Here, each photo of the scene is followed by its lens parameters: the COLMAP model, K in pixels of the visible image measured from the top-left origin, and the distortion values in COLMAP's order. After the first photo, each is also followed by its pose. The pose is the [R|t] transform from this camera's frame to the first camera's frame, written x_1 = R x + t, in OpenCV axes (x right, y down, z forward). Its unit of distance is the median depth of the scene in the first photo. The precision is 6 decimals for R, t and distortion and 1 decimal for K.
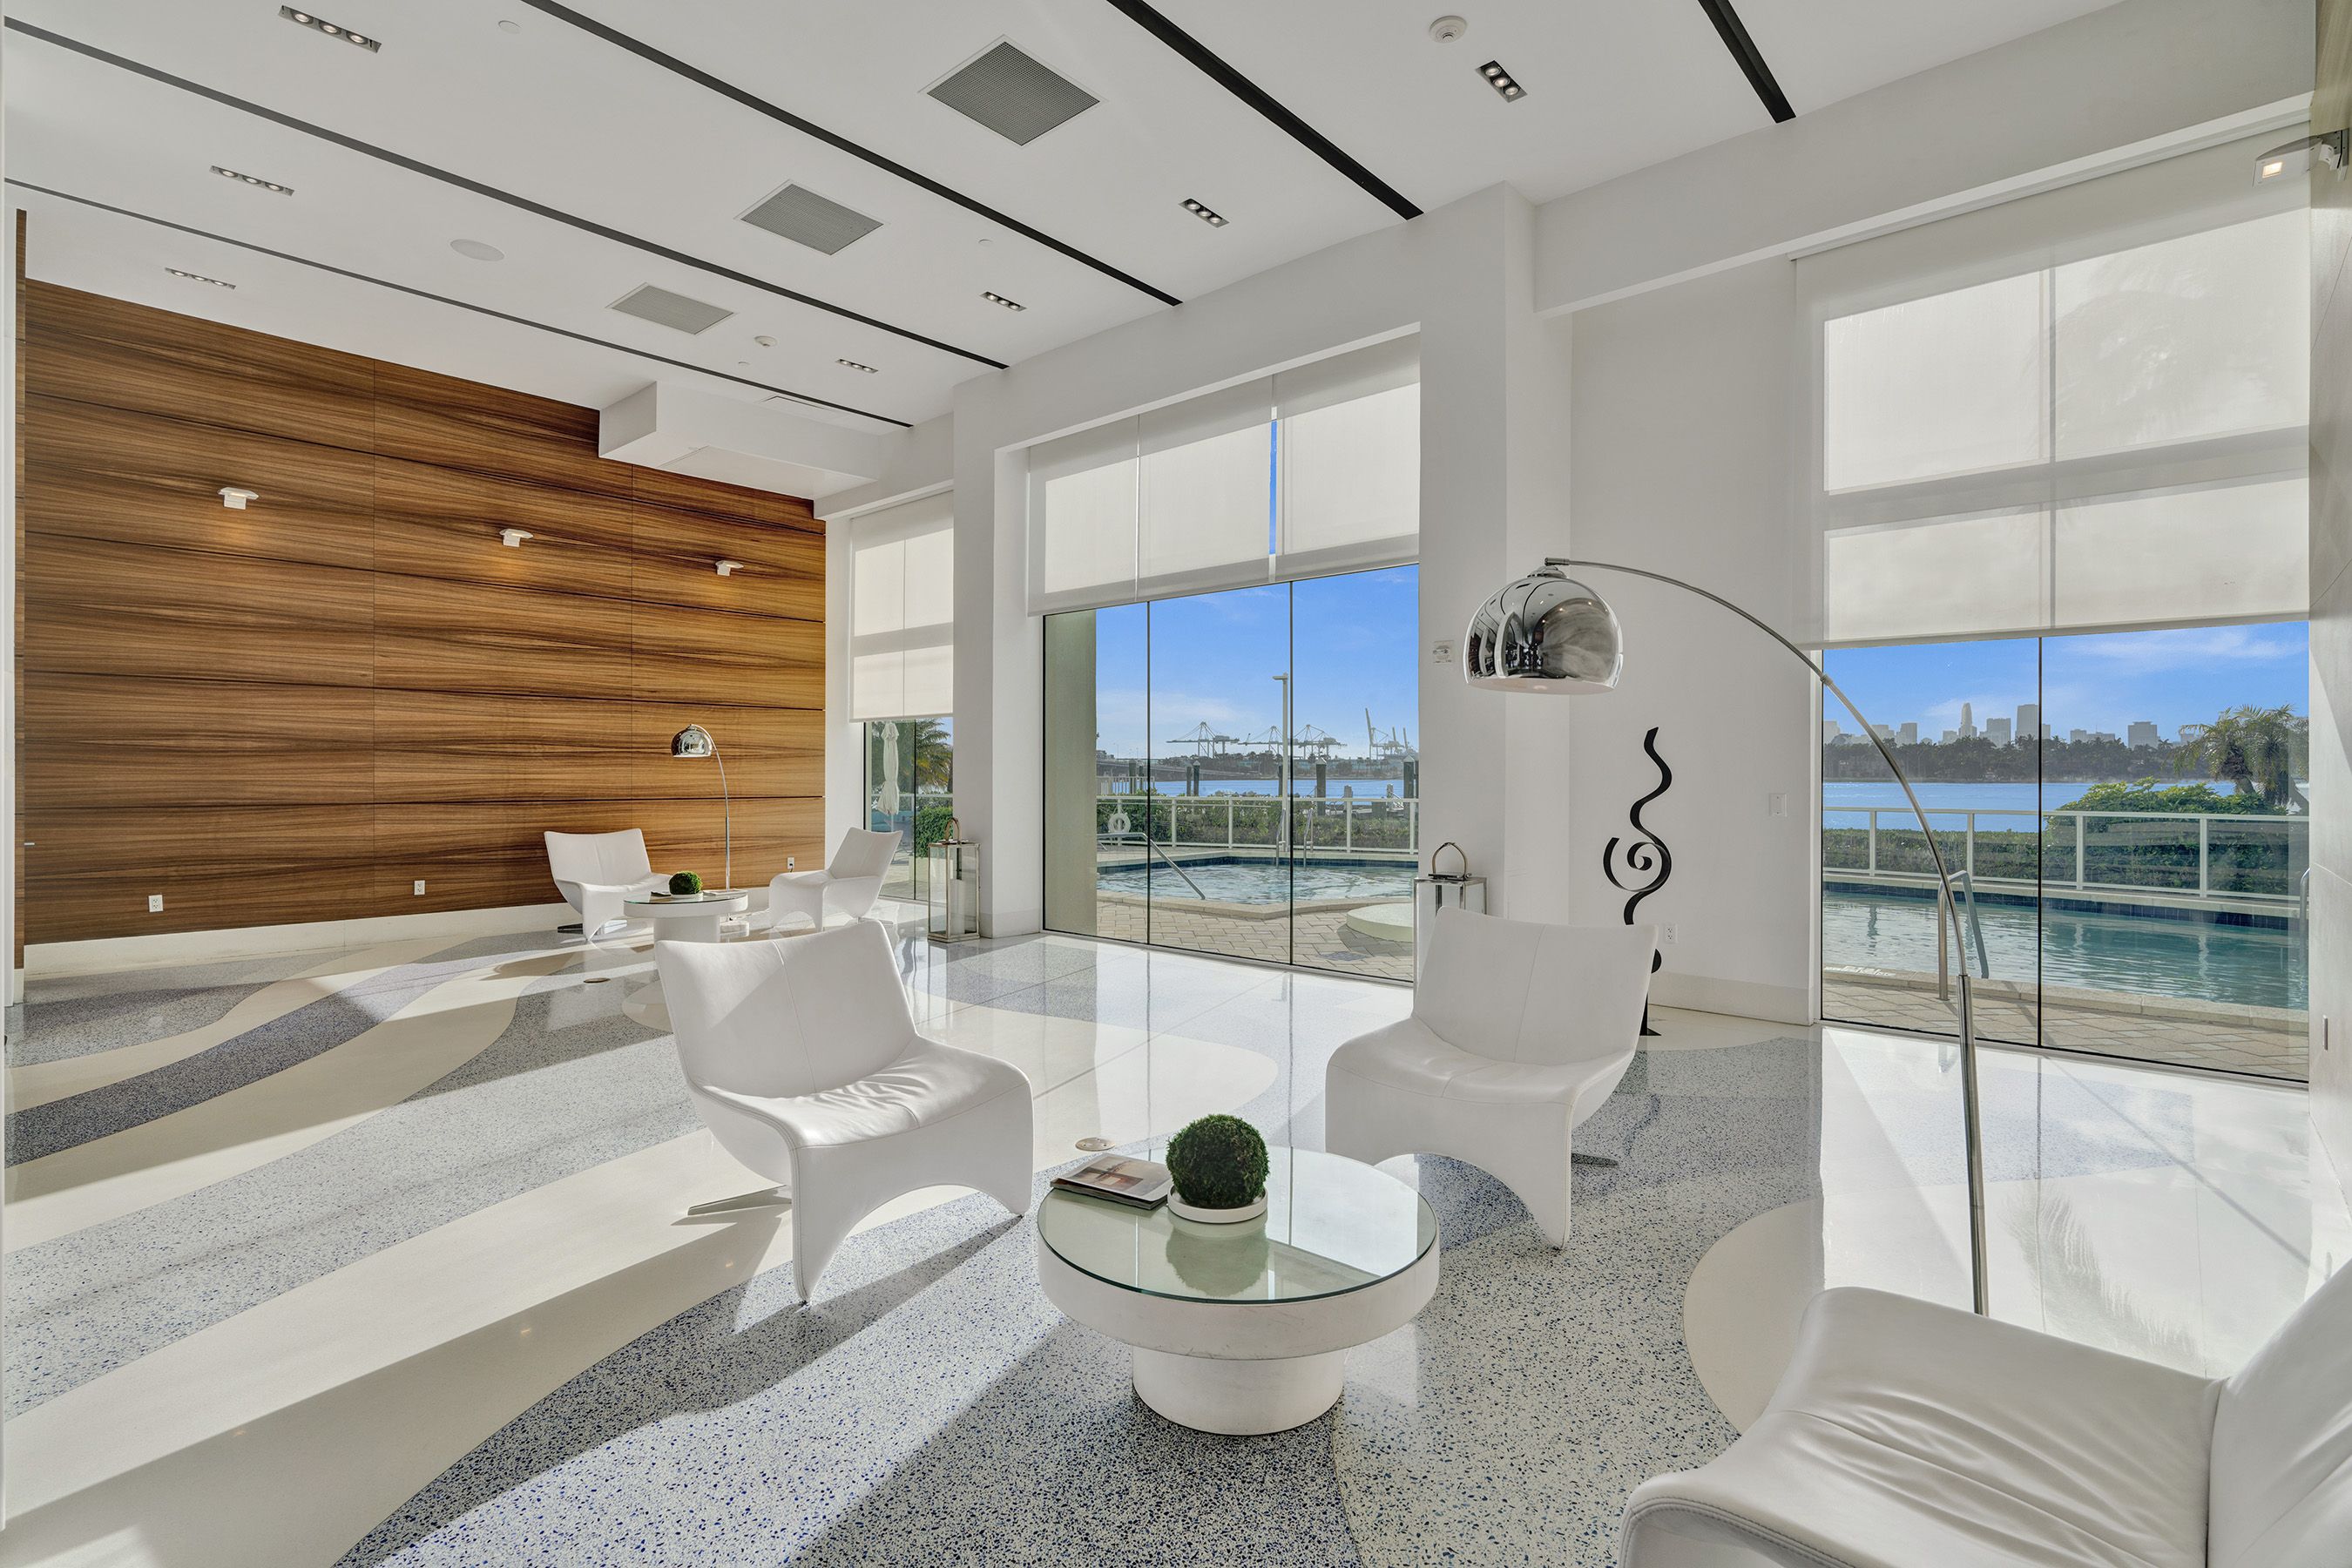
lens RADIAL K [[1111.6, 0, 1191.3], [0, 1111.6, 772.7], [0, 0, 1]] dist [-0.019814, 0.000298]
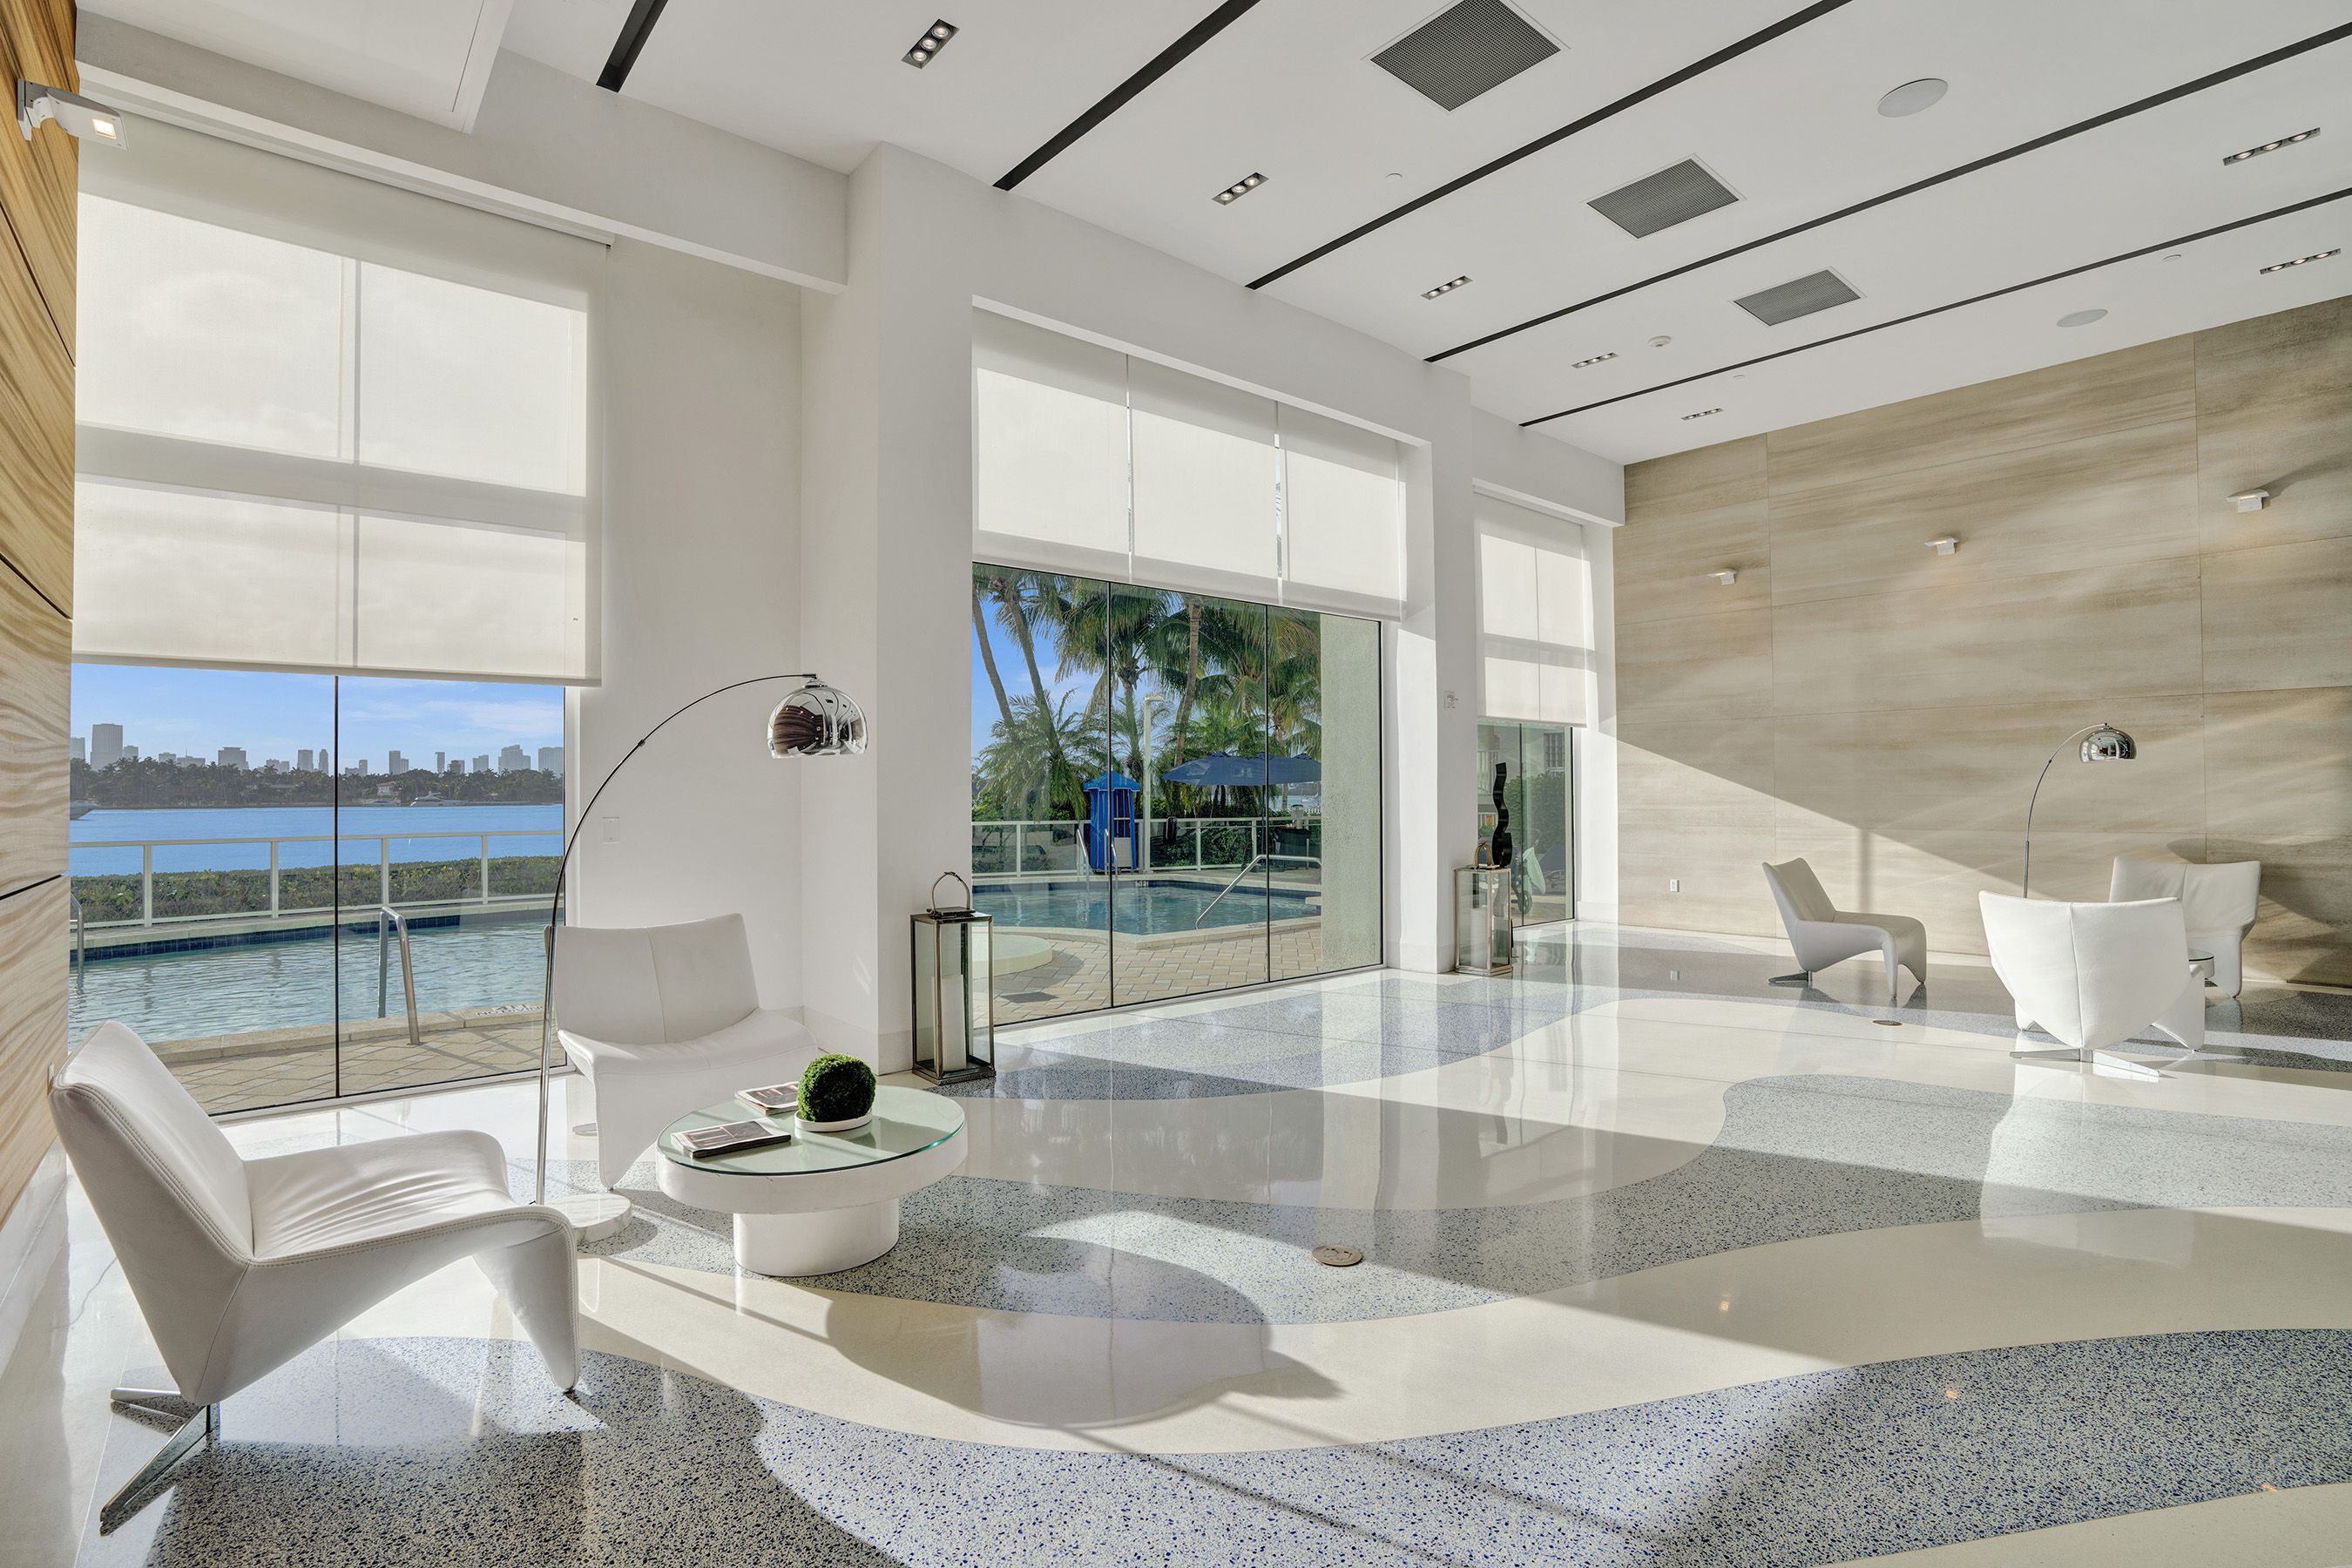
lens RADIAL K [[1111.6, 0, 1191.3], [0, 1111.6, 772.7], [0, 0, 1]] dist [-0.019814, 0.000298]
pose [[0.062987, 0.003445, 0.998008, -0.470271], [0.020731, 0.999774, -0.004760, -0.006248], [-0.997799, 0.020989, 0.062901, 0.501570]]
